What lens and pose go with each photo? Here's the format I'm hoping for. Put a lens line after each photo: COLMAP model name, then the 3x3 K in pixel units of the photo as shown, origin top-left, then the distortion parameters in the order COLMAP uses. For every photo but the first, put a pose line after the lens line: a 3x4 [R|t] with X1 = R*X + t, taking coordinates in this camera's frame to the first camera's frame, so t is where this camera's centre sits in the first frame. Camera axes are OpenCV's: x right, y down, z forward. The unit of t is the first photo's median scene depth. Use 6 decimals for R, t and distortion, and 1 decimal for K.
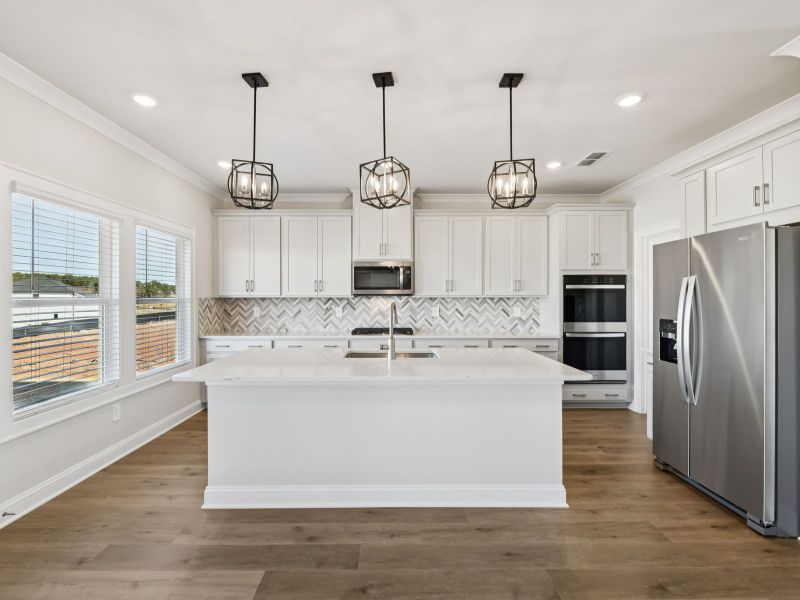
lens RADIAL K [[360.8, 0, 397.0], [0, 360.8, 295.2], [0, 0, 1]] dist [-0.001906, 0.000900]
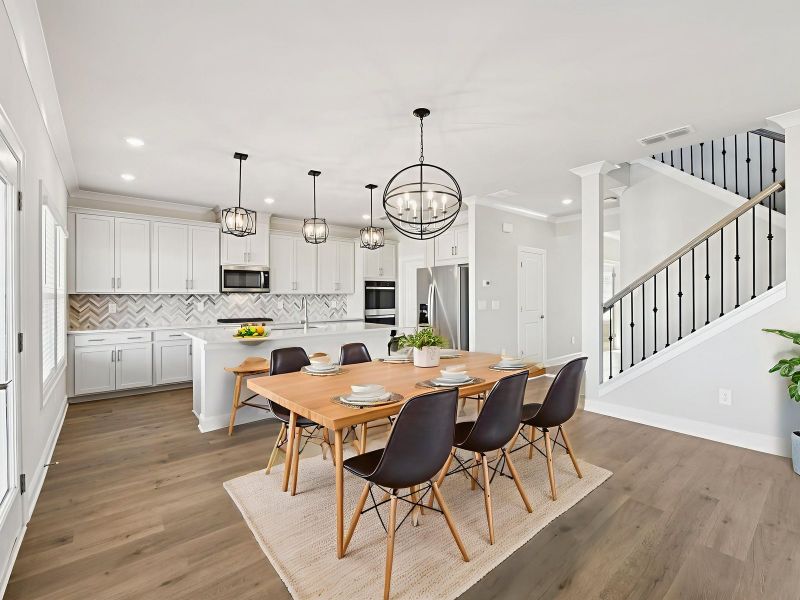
lens RADIAL K [[360.8, 0, 392.0], [0, 360.8, 295.1], [0, 0, 1]] dist [-0.001906, 0.000900]
pose [[0.783252, 0.001404, 0.621702, -0.403446], [-0.001857, 0.999998, 0.000081, 0.007655], [-0.621701, -0.001218, 0.783254, -0.313508]]
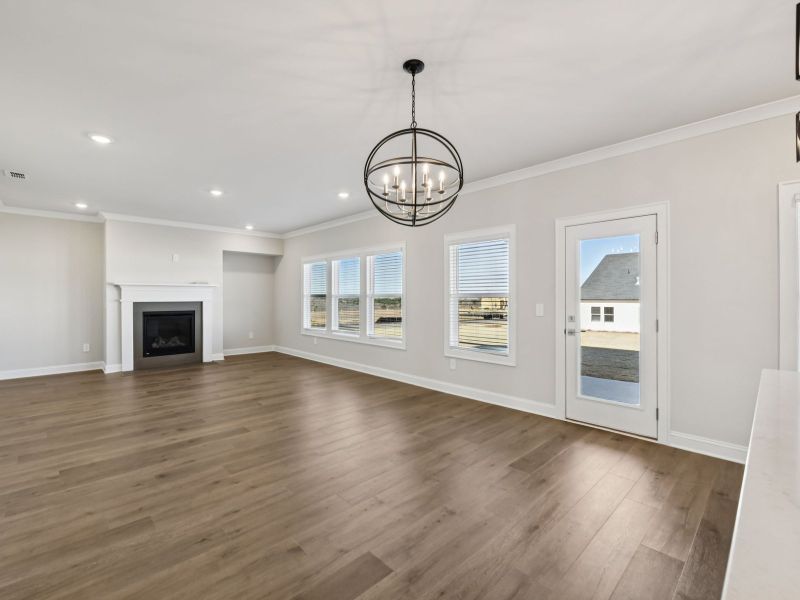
lens RADIAL K [[366.6, 0, 398.3], [0, 366.6, 292.6], [0, 0, 1]] dist [-0.018441, 0.000699]
pose [[-0.721247, -0.011800, -0.692577, 0.323917], [0.002241, 0.999810, -0.019369, 0.013285], [0.692674, -0.015522, -0.721084, 0.421188]]
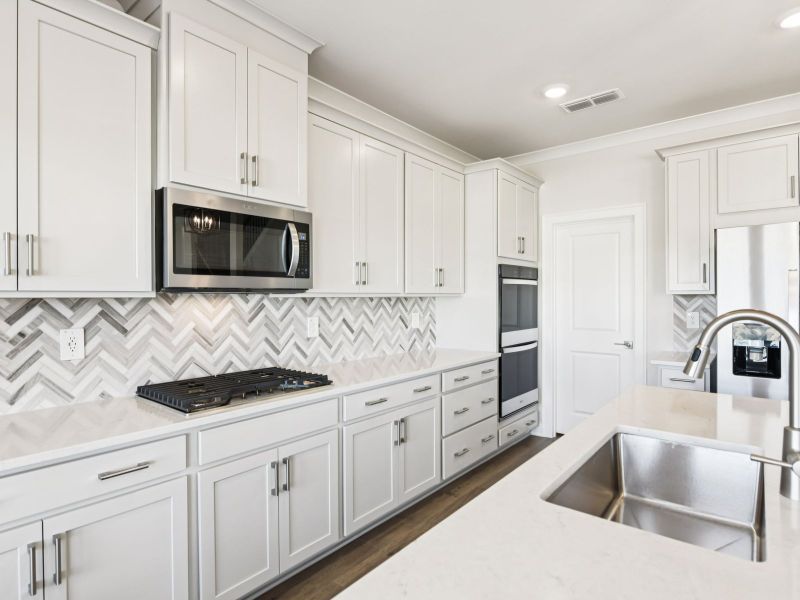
lens RADIAL K [[439.3, 0, 393.3], [0, 439.3, 302.6], [0, 0, 1]] dist [-0.000706, 0.000184]
pose [[0.644864, -0.010829, 0.764221, -0.271275], [-0.002981, 0.999856, 0.016684, 0.003308], [-0.764292, -0.013037, 0.644739, 0.540279]]
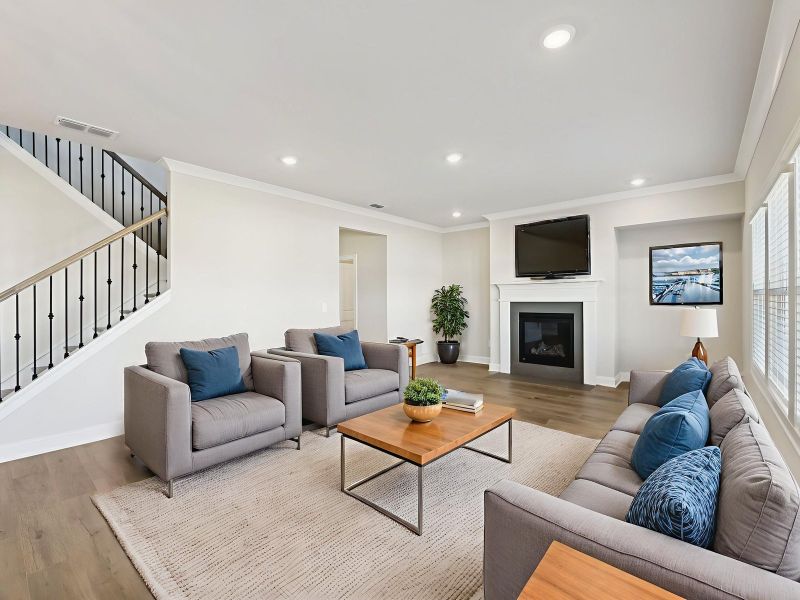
lens RADIAL K [[360.8, 0, 401.6], [0, 360.8, 297.0], [0, 0, 1]] dist [-0.001906, 0.000900]
pose [[-0.751947, 0.002188, 0.659220, -0.410919], [0.001299, 0.999997, -0.001838, 0.005369], [-0.659223, -0.000526, -0.751948, -0.002614]]
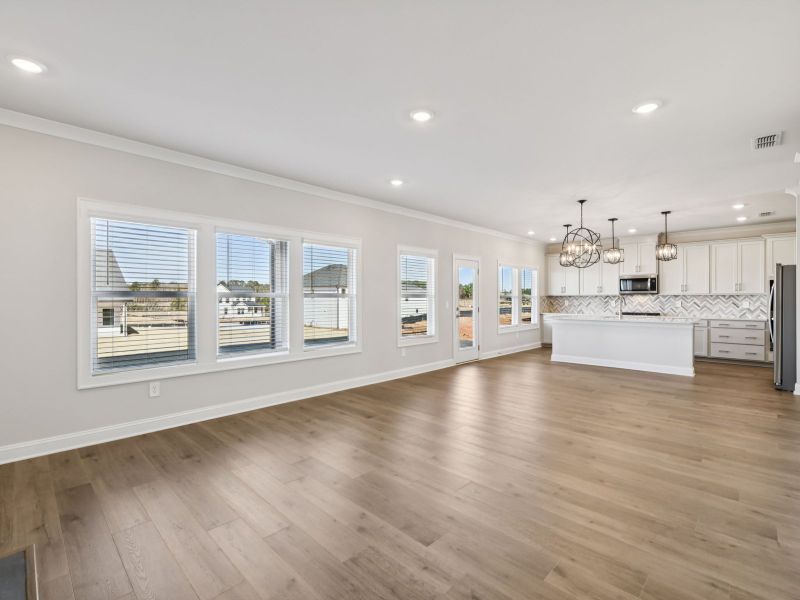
lens RADIAL K [[366.6, 0, 396.0], [0, 366.6, 298.0], [0, 0, 1]] dist [-0.018441, 0.000699]
pose [[0.700344, -0.000138, -0.713805, 0.384026], [0.005975, 0.999966, 0.005668, 0.001923], [0.713780, -0.008234, 0.700321, -1.066866]]
